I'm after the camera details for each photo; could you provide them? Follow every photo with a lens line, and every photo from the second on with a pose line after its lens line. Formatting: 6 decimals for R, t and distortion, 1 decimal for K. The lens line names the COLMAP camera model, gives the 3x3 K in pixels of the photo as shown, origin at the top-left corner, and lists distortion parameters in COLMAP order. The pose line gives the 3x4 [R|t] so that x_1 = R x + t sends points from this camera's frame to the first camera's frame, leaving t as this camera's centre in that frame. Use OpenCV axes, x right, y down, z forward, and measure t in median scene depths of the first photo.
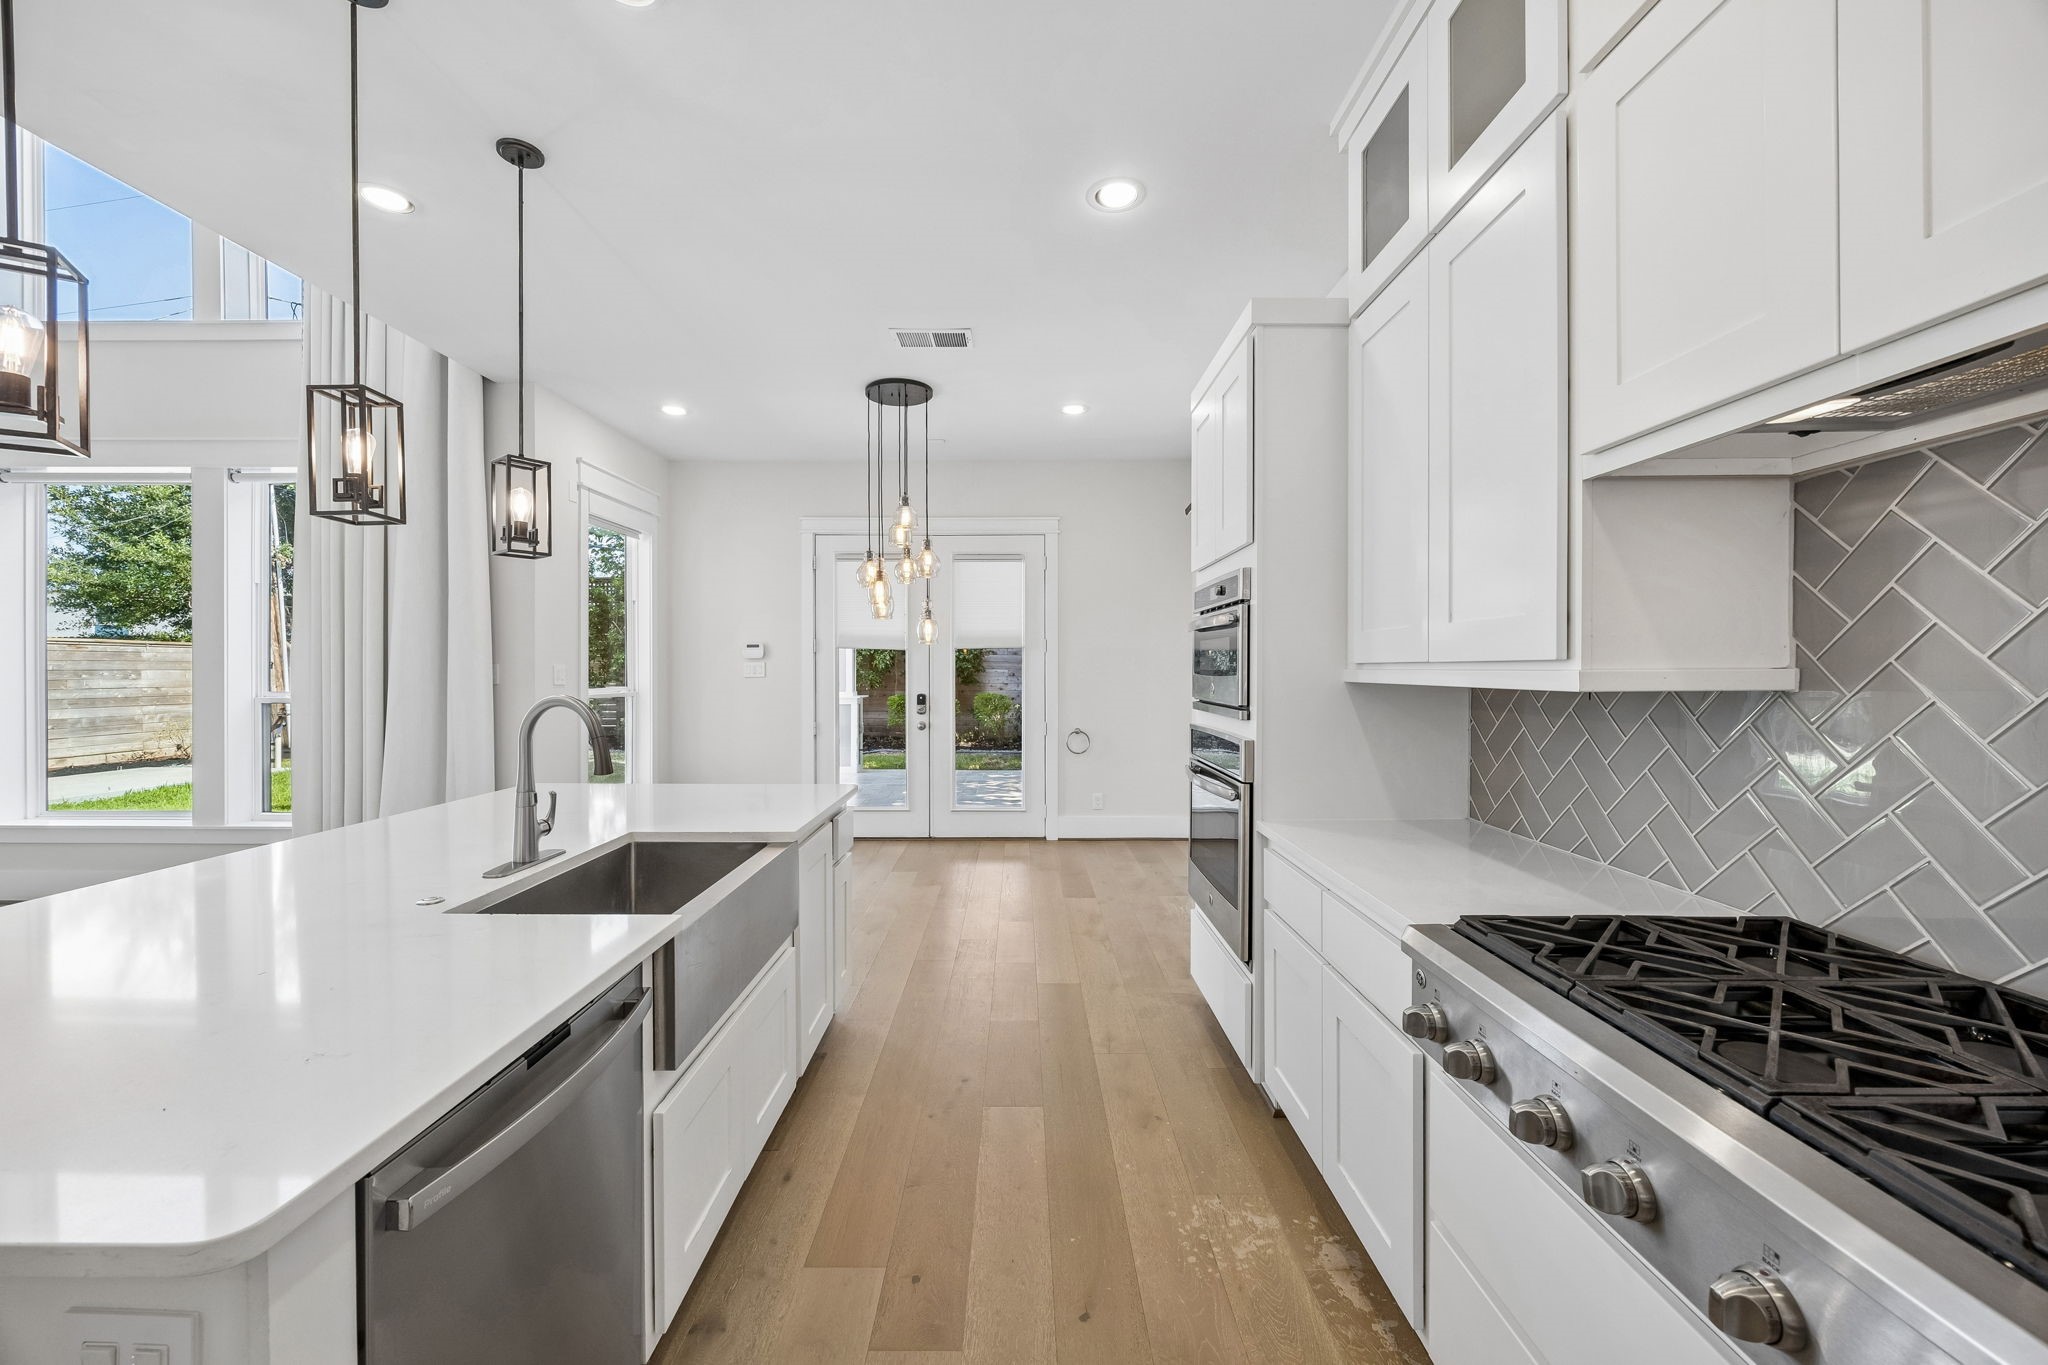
lens RADIAL K [[792.3, 0, 1016.8], [0, 792.3, 674.0], [0, 0, 1]] dist [-0.000992, -0.000071]
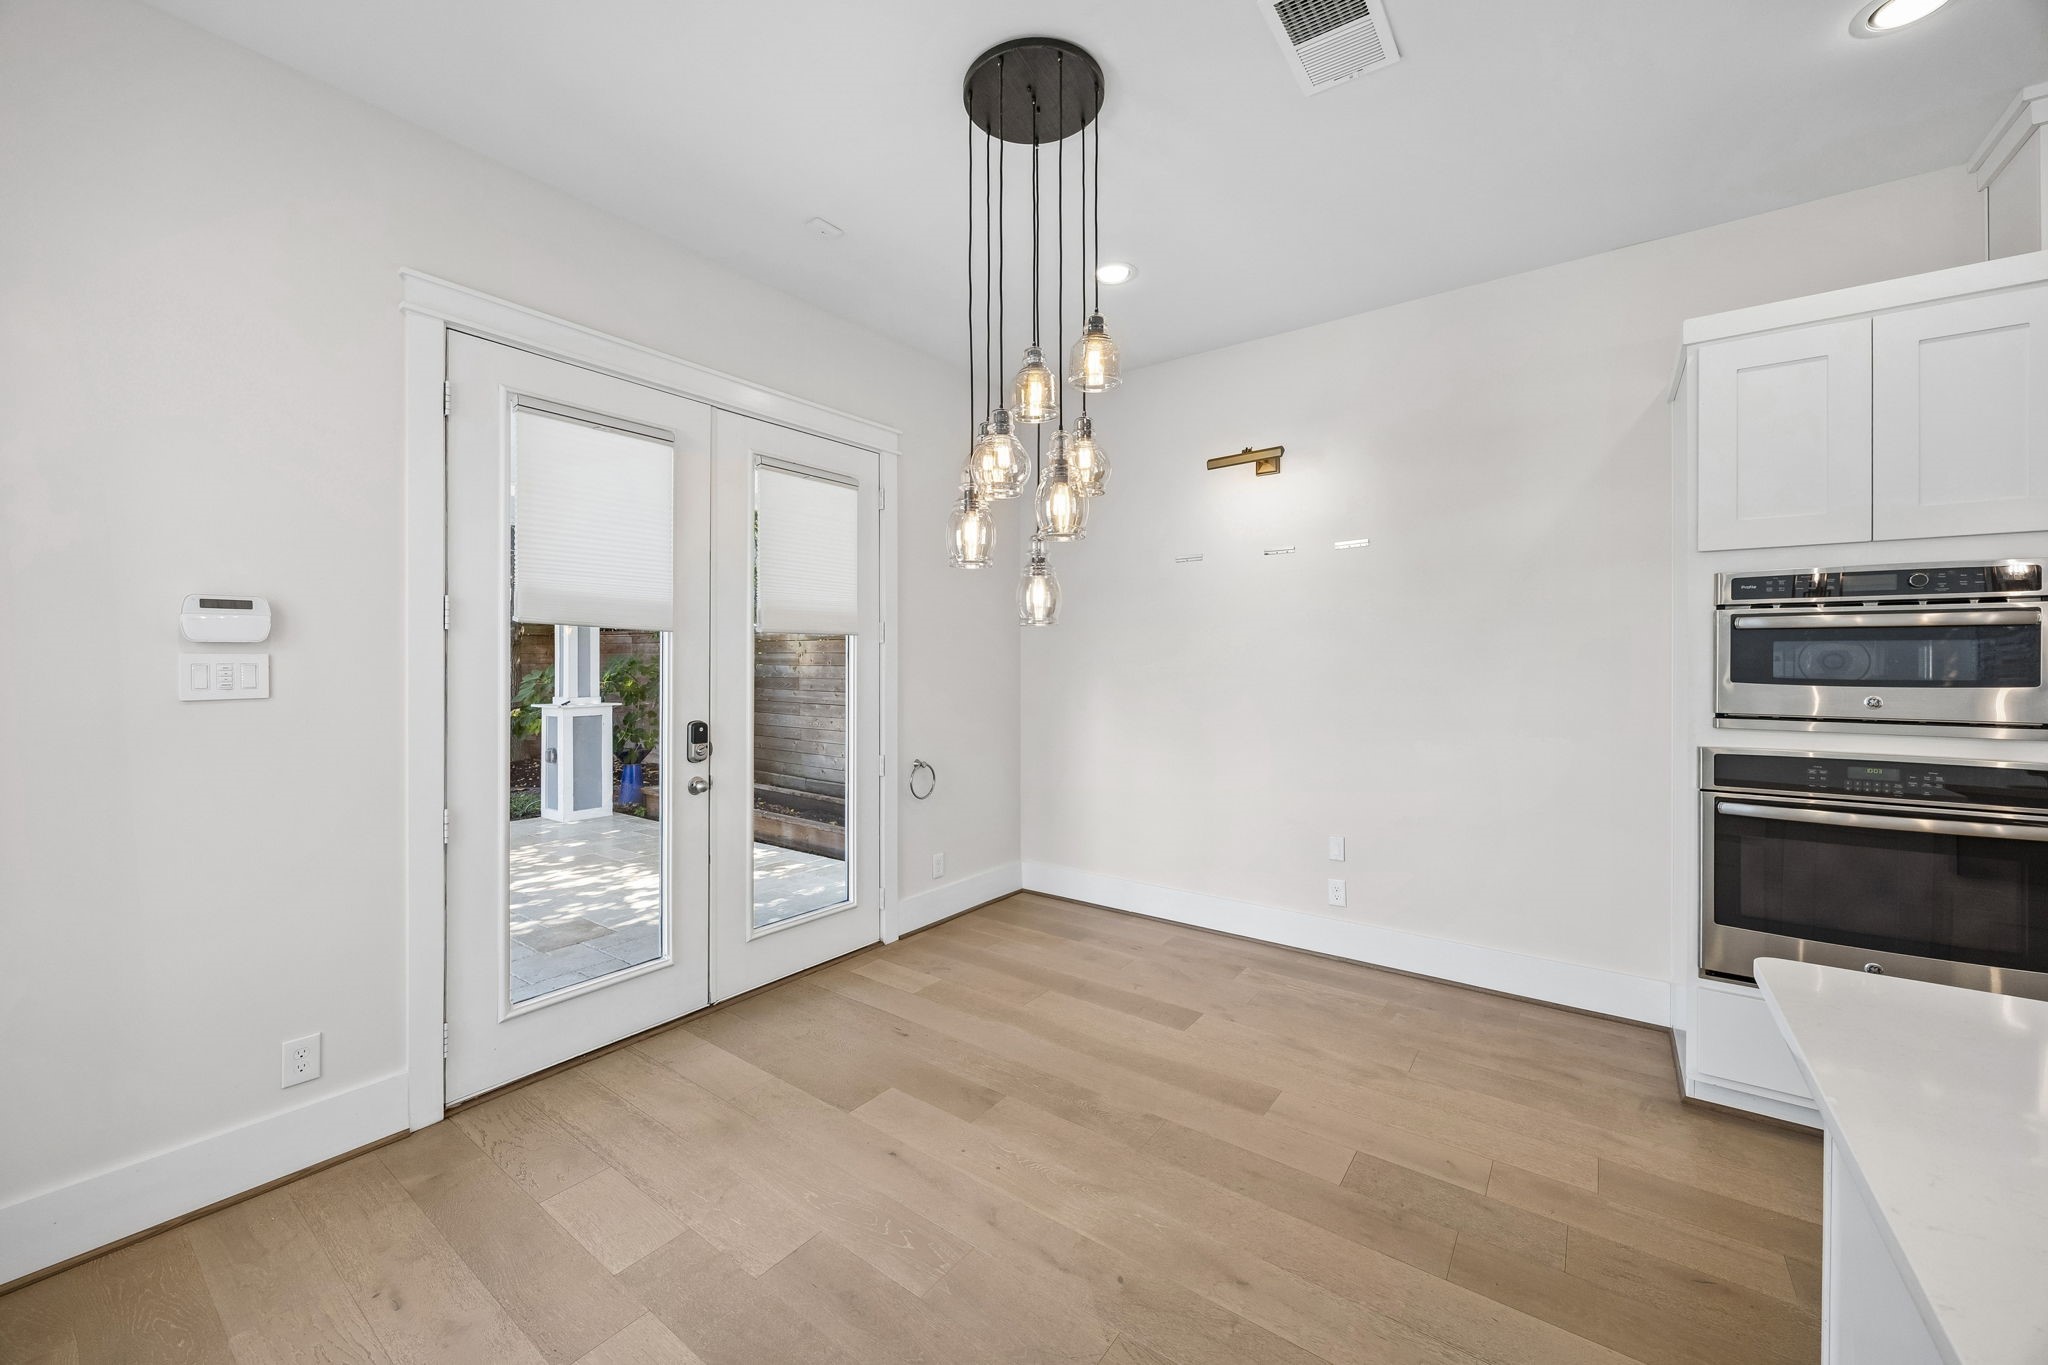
lens RADIAL K [[792.3, 0, 1012.1], [0, 792.3, 652.4], [0, 0, 1]] dist [-0.000992, -0.000071]
pose [[0.587741, 0.008297, 0.809006, -0.405026], [0.003134, 0.999917, -0.012533, -0.010863], [-0.809043, 0.009901, 0.587666, 0.551840]]
